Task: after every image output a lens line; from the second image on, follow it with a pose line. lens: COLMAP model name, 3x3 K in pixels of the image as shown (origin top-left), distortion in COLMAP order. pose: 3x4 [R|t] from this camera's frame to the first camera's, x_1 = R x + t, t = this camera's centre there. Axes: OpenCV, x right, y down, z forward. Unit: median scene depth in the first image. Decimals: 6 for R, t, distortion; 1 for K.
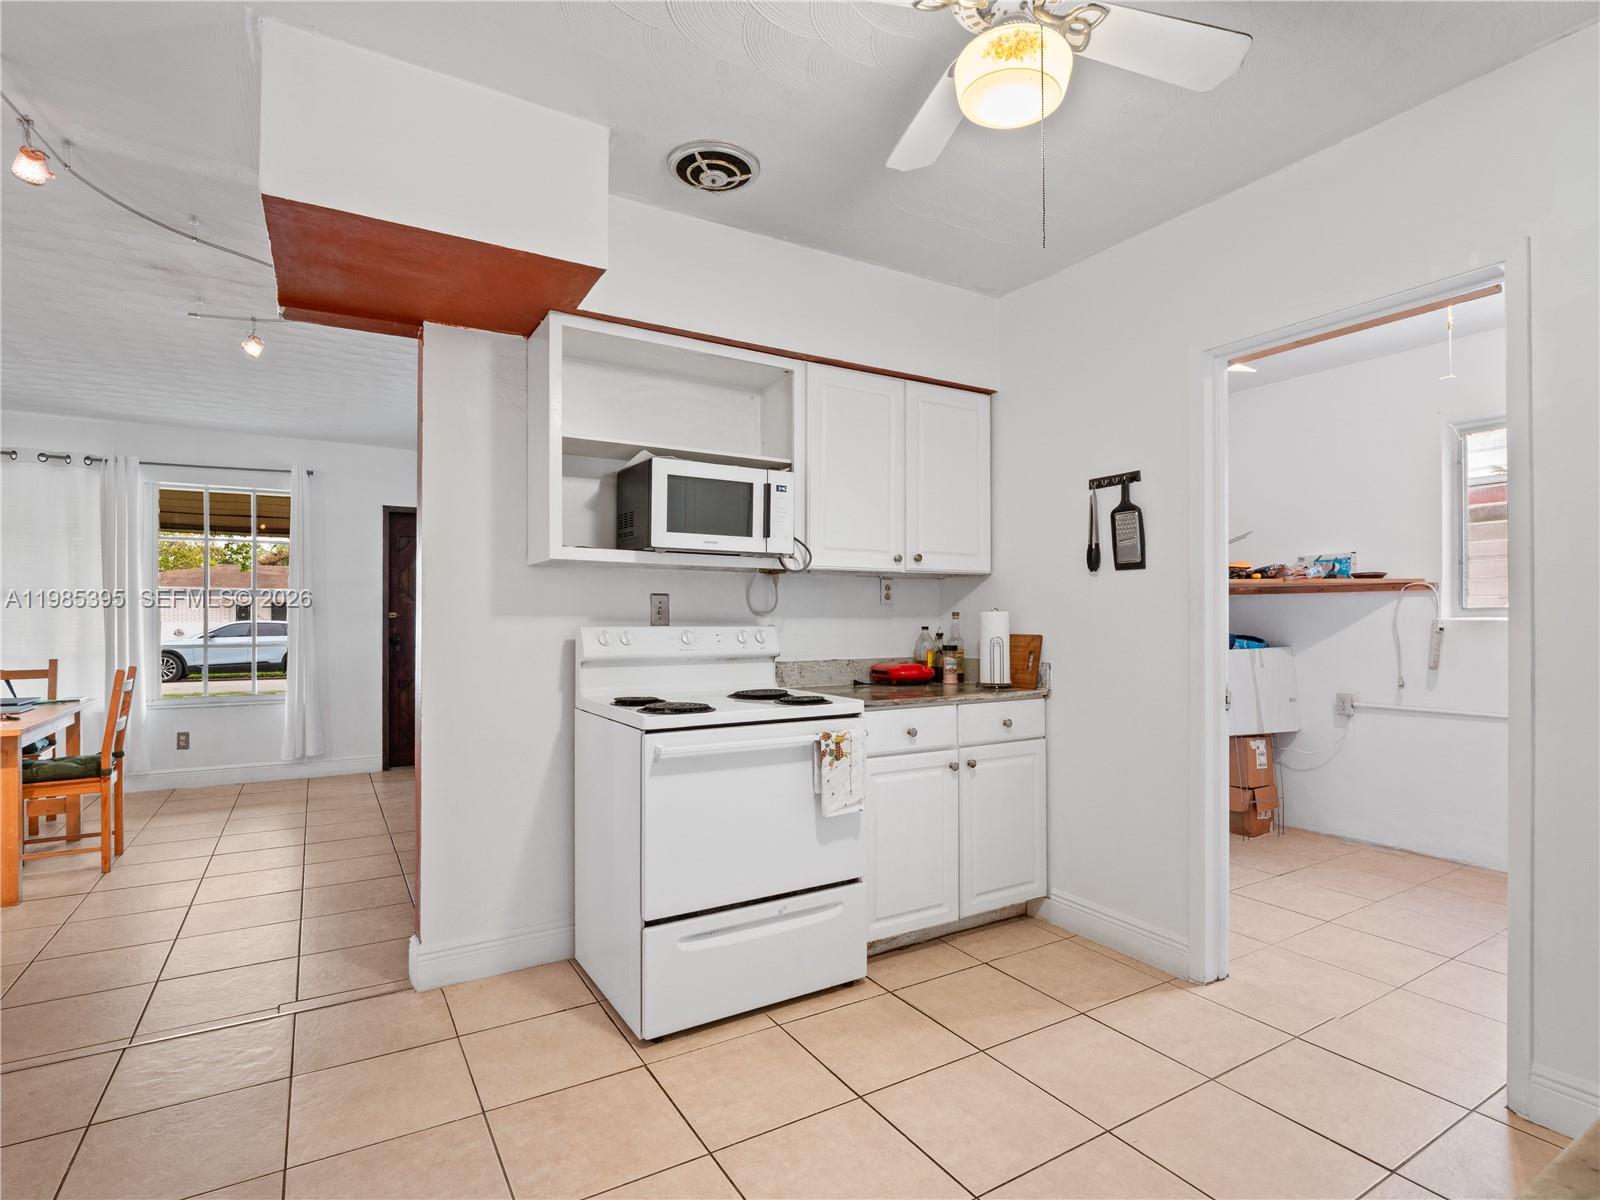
lens RADIAL K [[802.5, 0, 794.5], [0, 802.5, 617.5], [0, 0, 1]] dist [-0.016282, -0.001634]
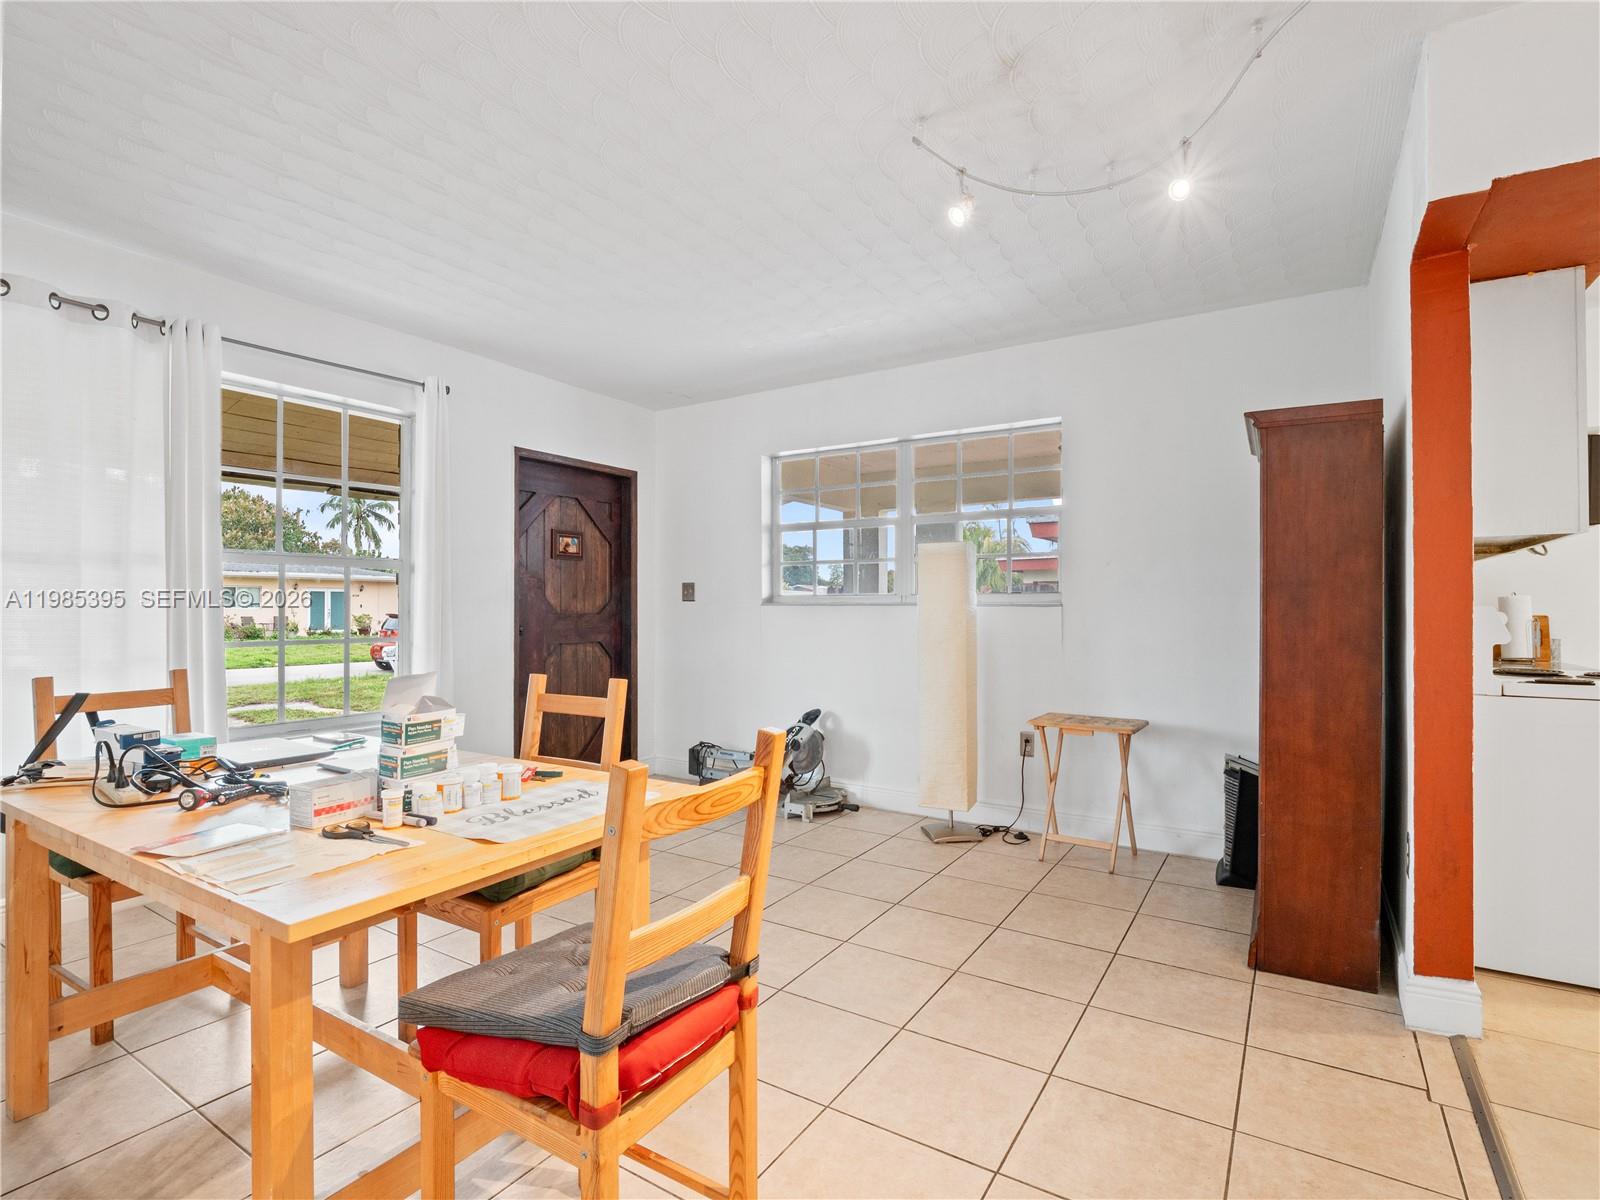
lens RADIAL K [[785.2, 0, 800.0], [0, 785.2, 603.2], [0, 0, 1]] dist [-0.012248, -0.000618]
pose [[0.892305, 0.003744, 0.451418, -0.928601], [-0.001684, 0.999986, -0.004965, 0.009552], [-0.451430, 0.003670, 0.892299, 0.369493]]
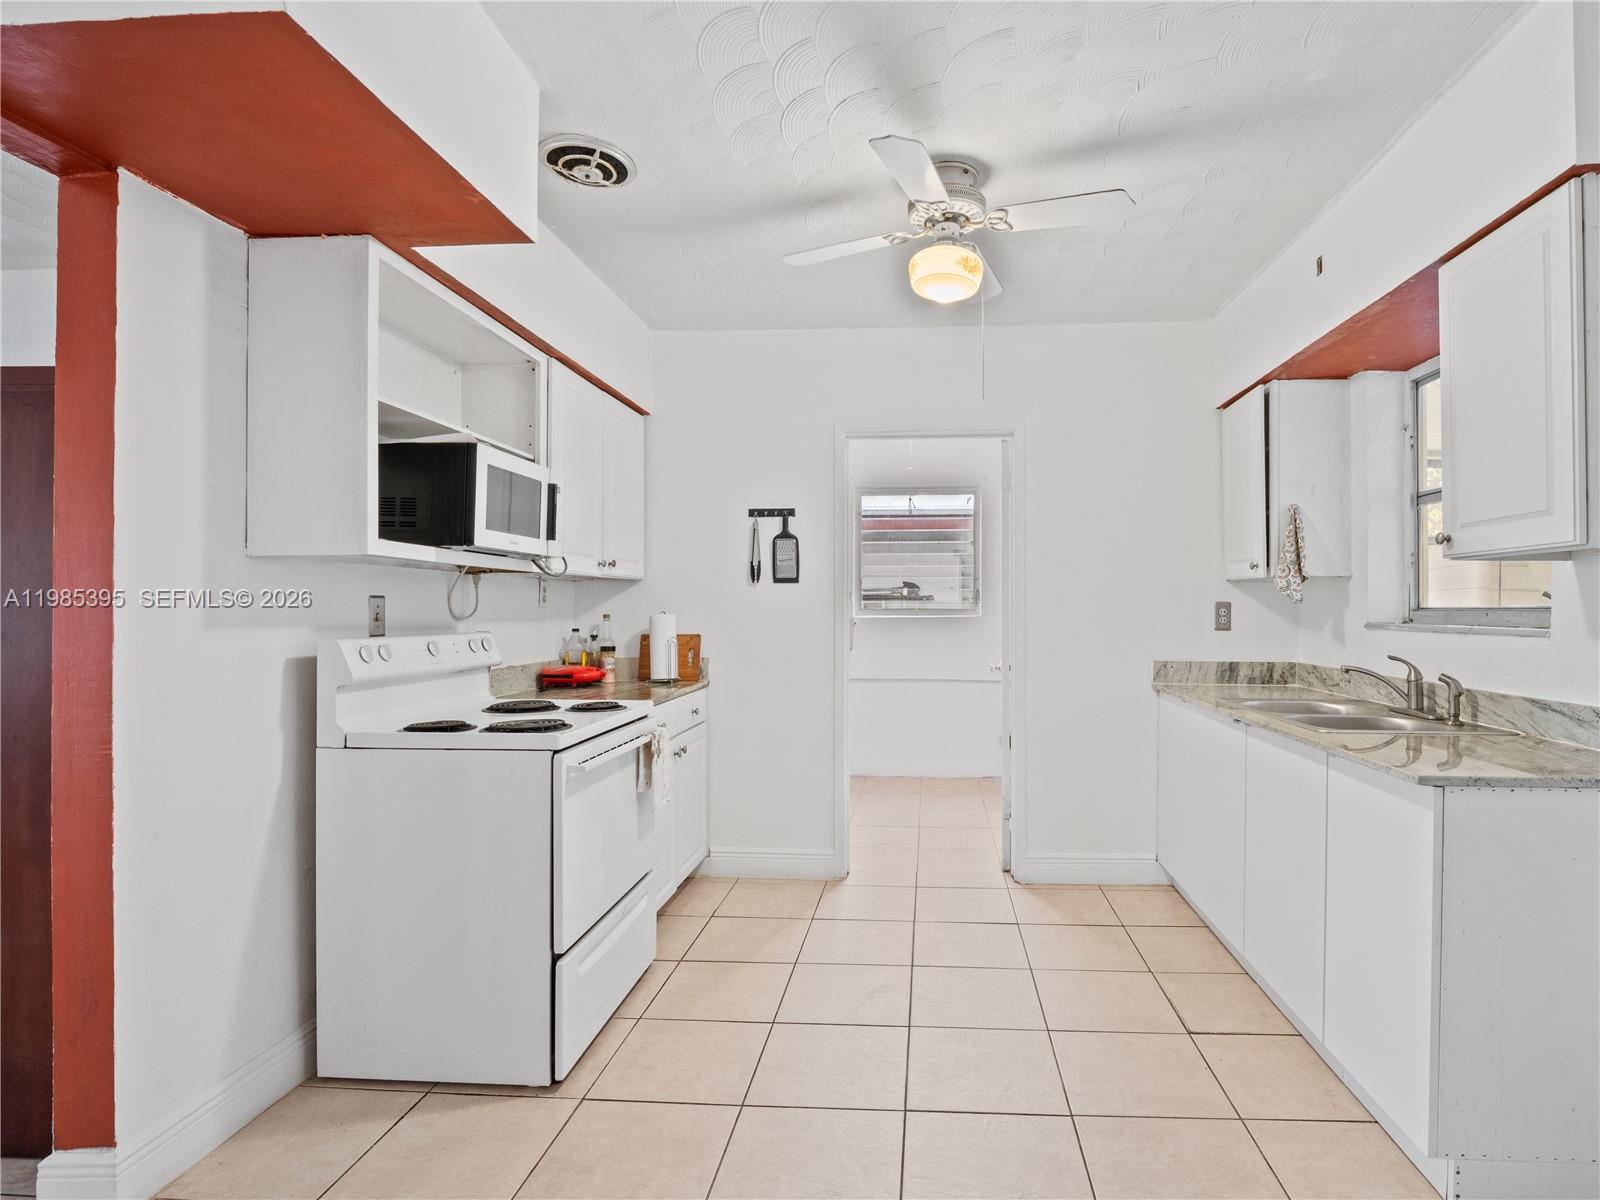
lens RADIAL K [[815.8, 0, 893.9], [0, 815.8, 611.6], [0, 0, 1]] dist [-0.015378, -0.000431]
pose [[0.552046, -0.001457, 0.833812, -0.413283], [-0.001920, 0.999994, 0.003019, -0.012317], [-0.833811, -0.003268, 0.552040, 0.083107]]
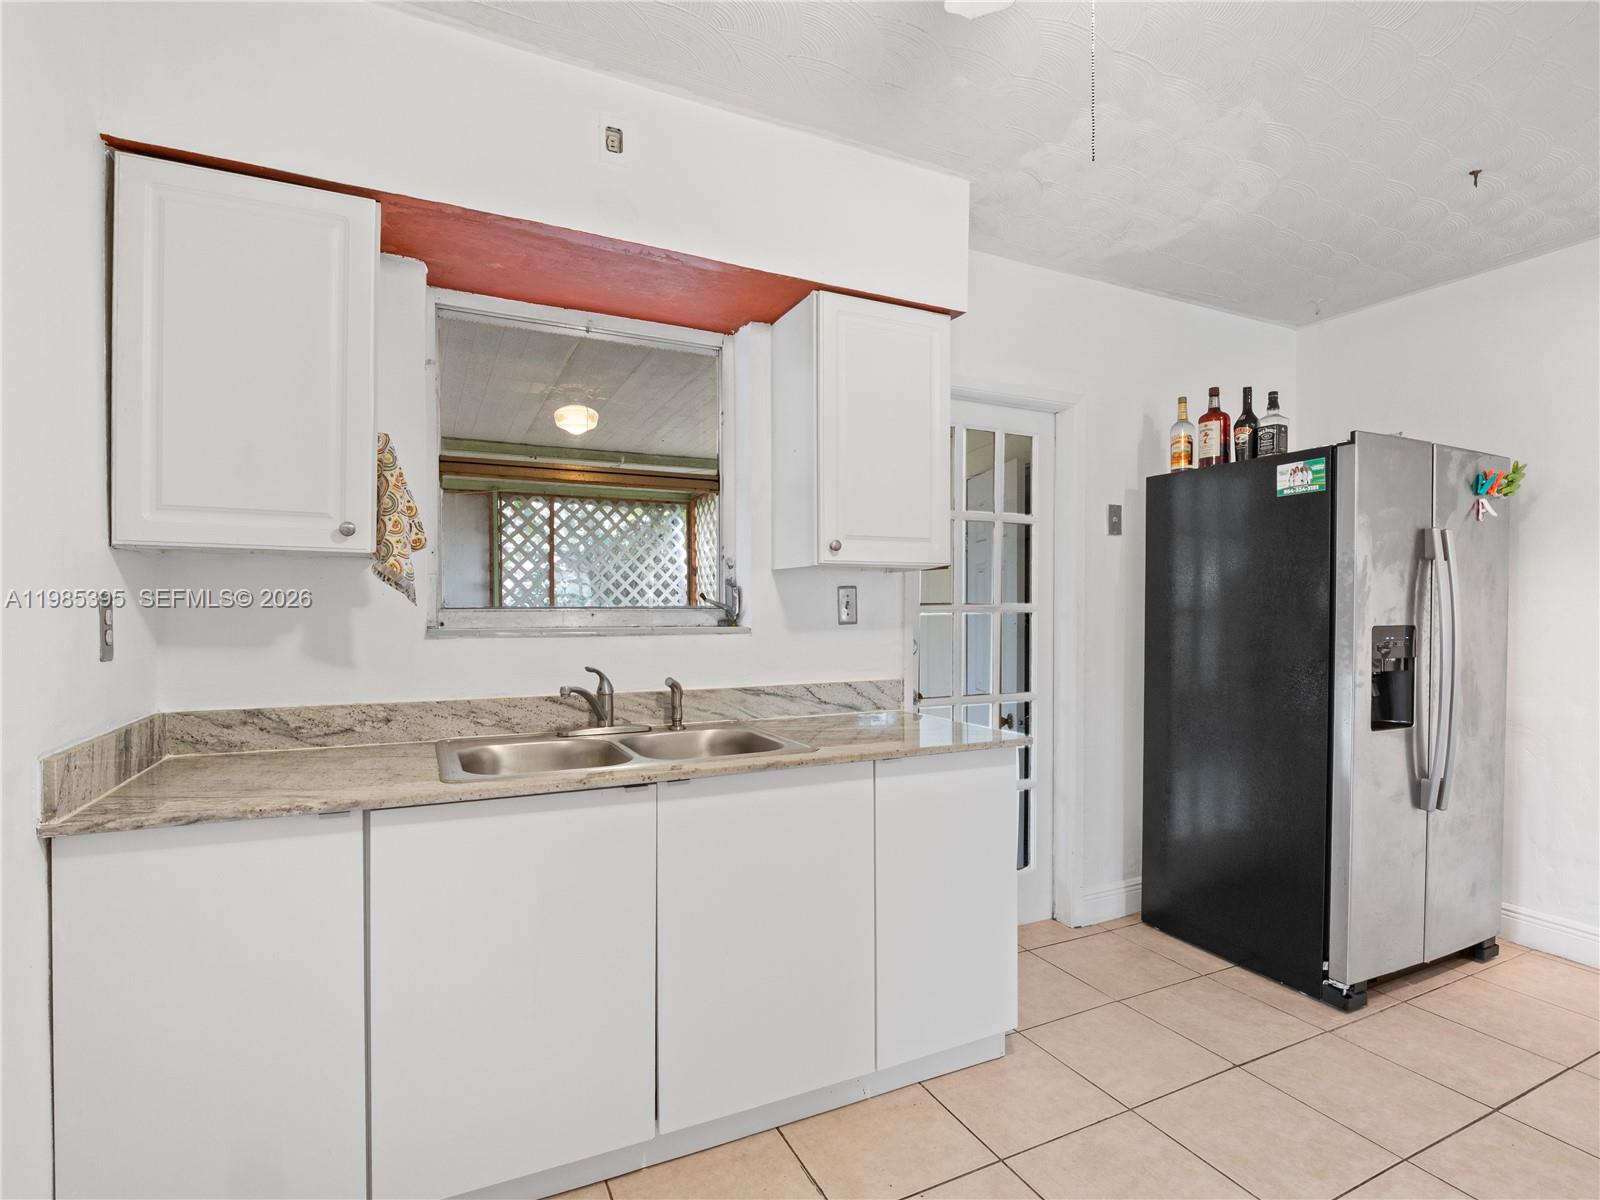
lens RADIAL K [[795.2, 0, 803.3], [0, 795.2, 610.3], [0, 0, 1]] dist [0.002060, -0.009276]
pose [[-0.996569, -0.002421, 0.082733, 0.179606], [-0.001798, 0.999969, 0.007606, -0.016869], [-0.082749, 0.007432, -0.996543, 0.624990]]
